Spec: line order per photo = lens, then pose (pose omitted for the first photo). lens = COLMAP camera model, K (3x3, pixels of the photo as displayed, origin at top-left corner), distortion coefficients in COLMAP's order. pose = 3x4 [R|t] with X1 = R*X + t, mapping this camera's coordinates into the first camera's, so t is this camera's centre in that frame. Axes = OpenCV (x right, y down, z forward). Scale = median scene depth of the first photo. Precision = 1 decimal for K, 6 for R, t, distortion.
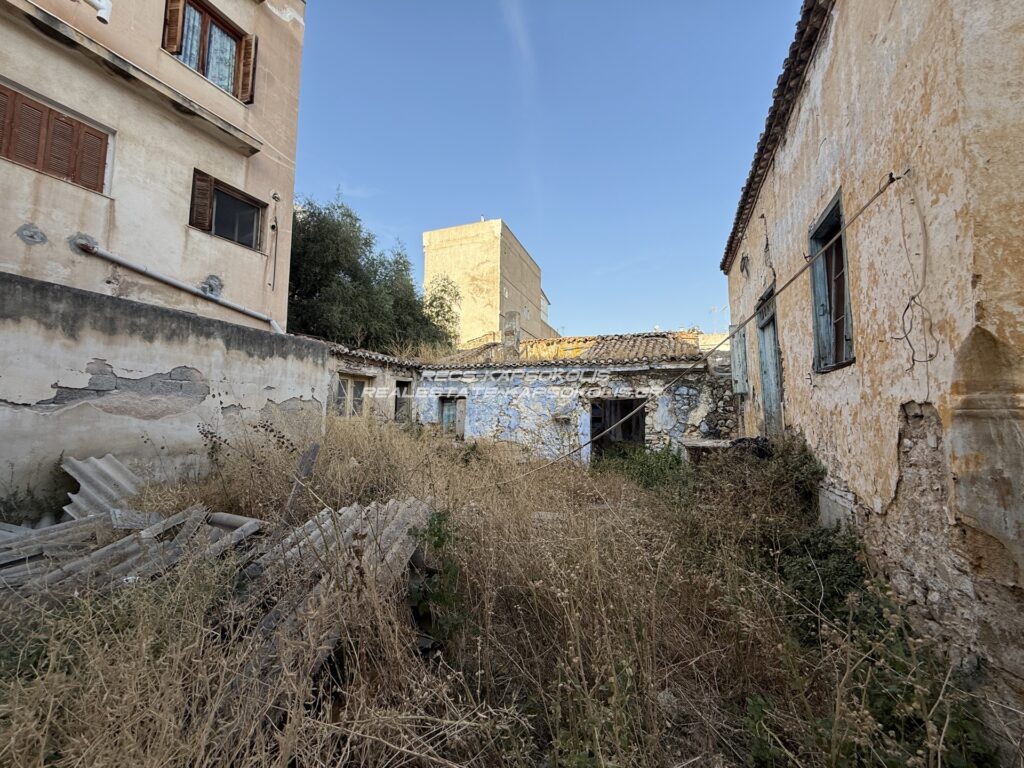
lens RADIAL K [[407.9, 0, 509.1], [0, 407.9, 381.9], [0, 0, 1]] dist [0.001771, -0.000383]
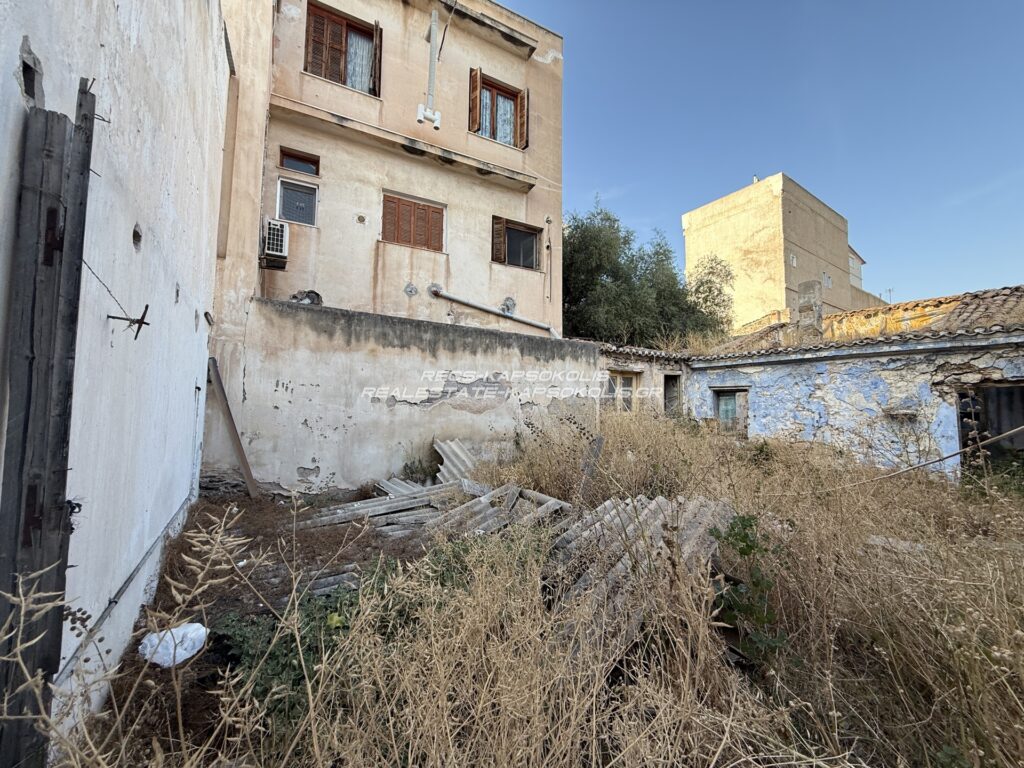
lens RADIAL K [[407.9, 0, 507.4], [0, 407.9, 381.7], [0, 0, 1]] dist [0.001771, -0.000383]
pose [[0.809955, -0.042992, -0.584914, -0.019276], [0.049177, 0.998776, -0.005314, 0.000146], [0.584426, -0.024460, 0.811078, -0.011917]]
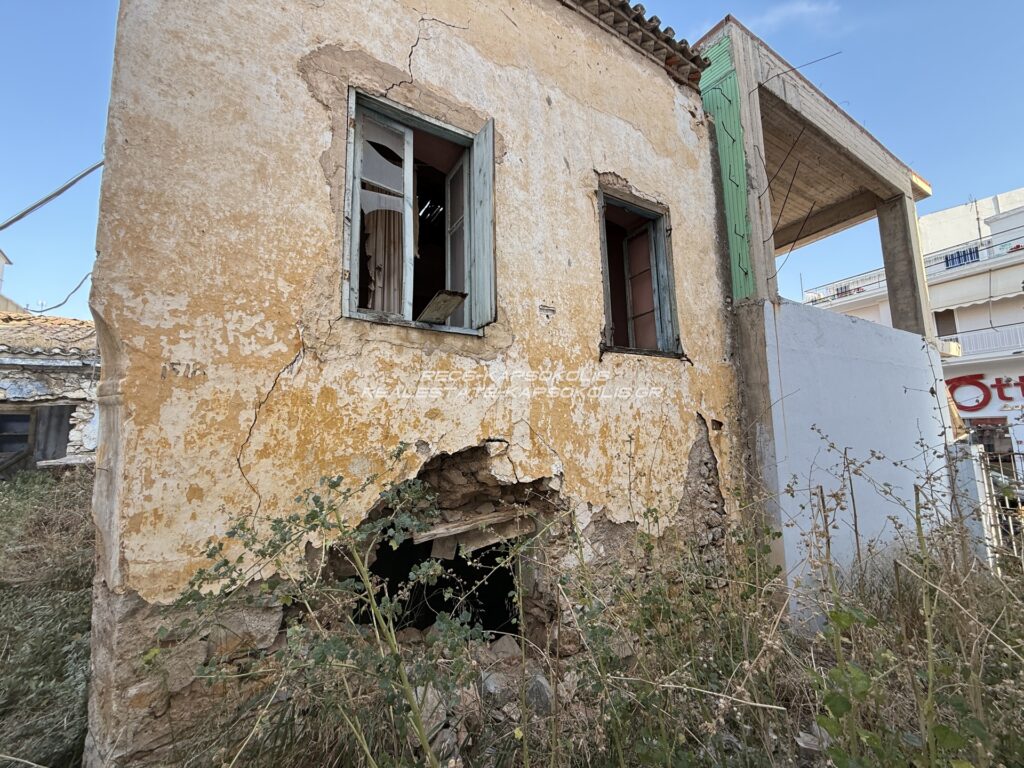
lens RADIAL K [[407.9, 0, 507.4], [0, 407.9, 382.0], [0, 0, 1]] dist [0.001771, -0.000383]
pose [[0.574504, 0.071098, 0.815408, 0.286838], [-0.040079, 0.997469, -0.058735, 0.016730], [-0.817520, 0.001063, 0.575899, -0.093409]]
